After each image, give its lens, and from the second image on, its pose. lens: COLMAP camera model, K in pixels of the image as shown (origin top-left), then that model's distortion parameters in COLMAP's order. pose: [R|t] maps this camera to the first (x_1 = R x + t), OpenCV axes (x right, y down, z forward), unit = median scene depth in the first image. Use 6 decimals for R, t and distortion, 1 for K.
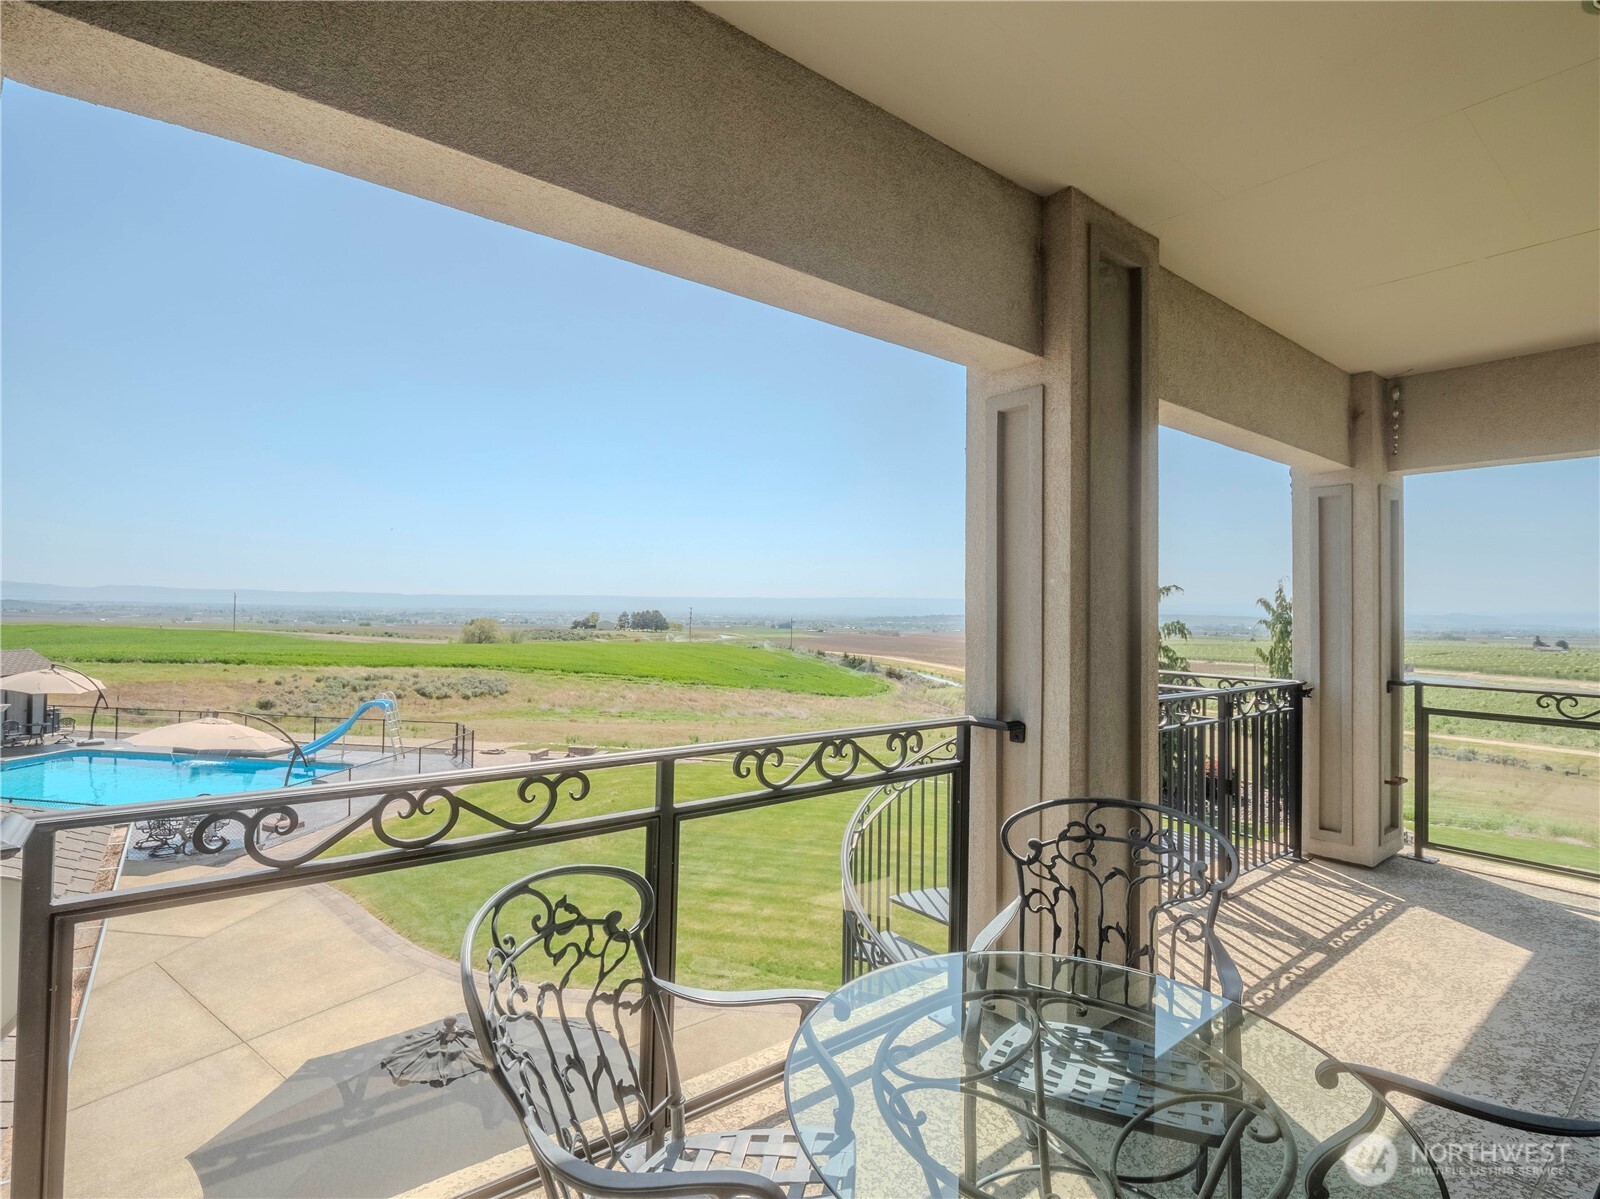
lens RADIAL K [[792.0, 0, 800.0], [0, 792.0, 599.5], [0, 0, 1]] dist [-0.008367, -0.000919]
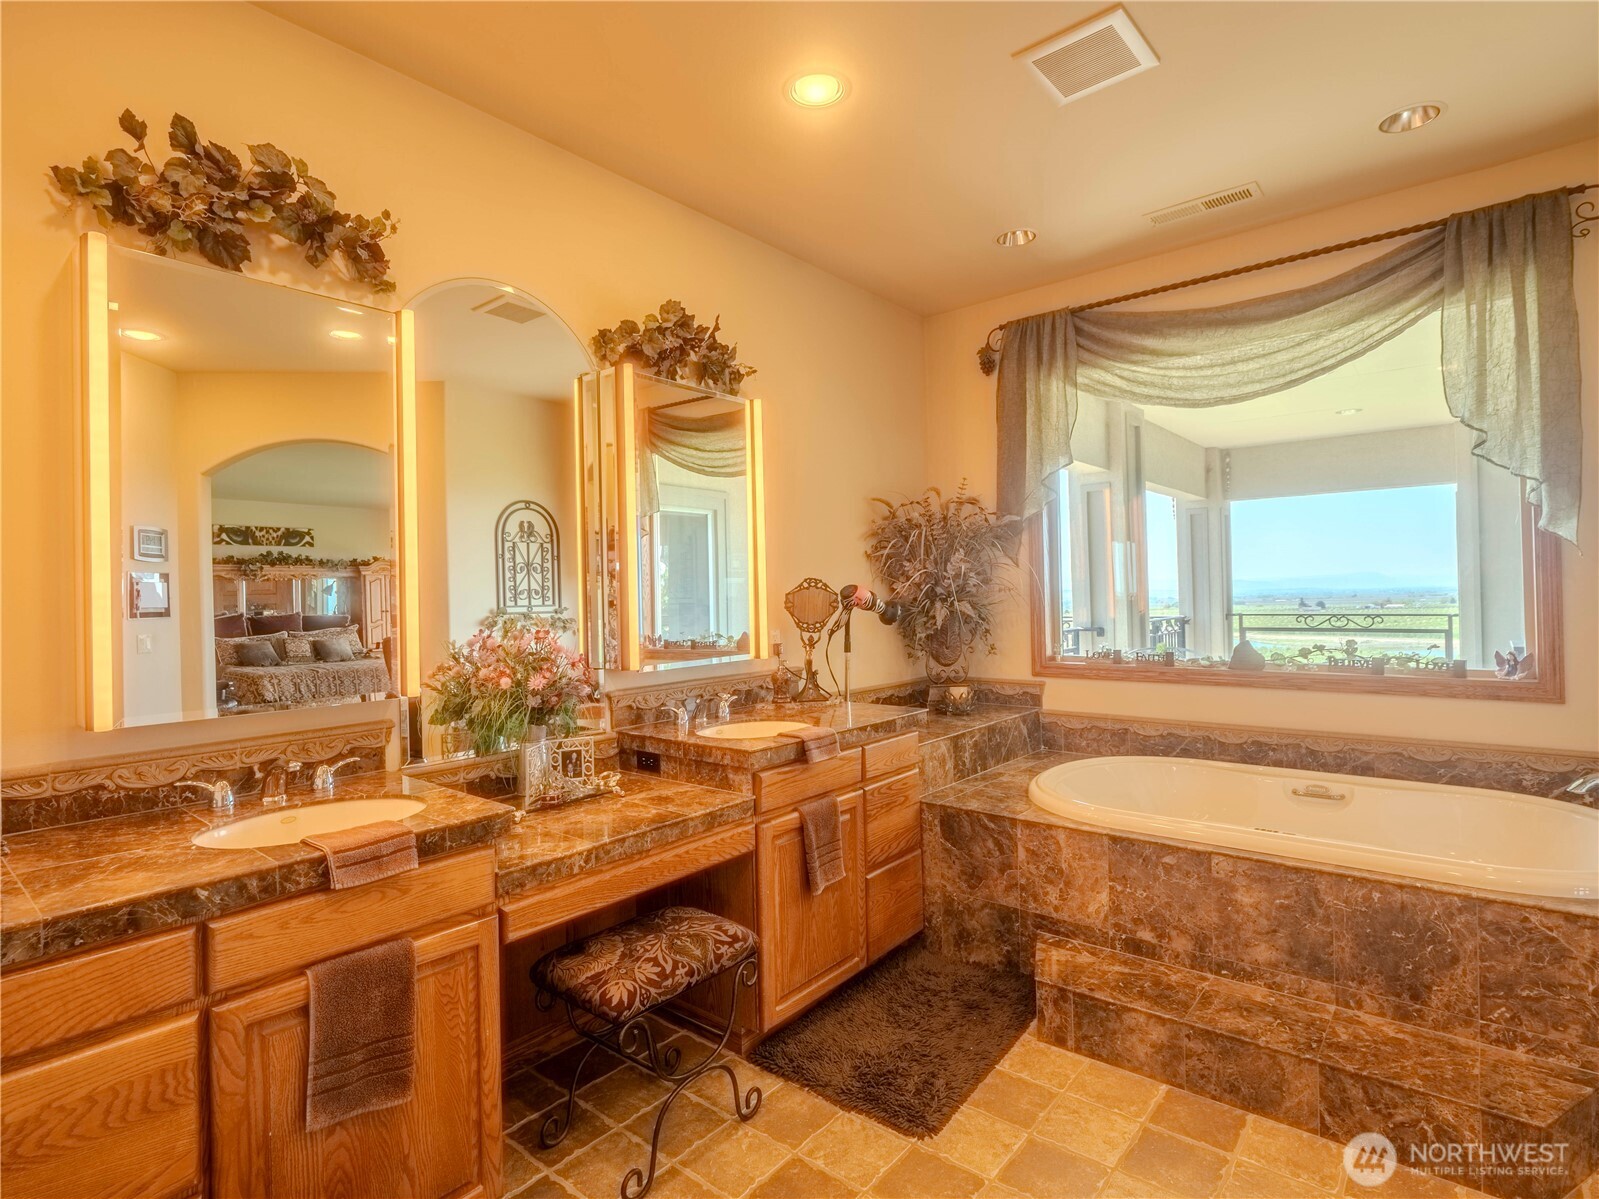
lens RADIAL K [[832.4, 0, 799.5], [0, 832.4, 599.5], [0, 0, 1]] dist [0.000253, 0.000010]
pose [[0.977139, -0.038002, 0.209177, -0.661351], [0.034591, 0.999203, 0.019944, -0.002760], [-0.209768, -0.012253, 0.977674, -0.722960]]
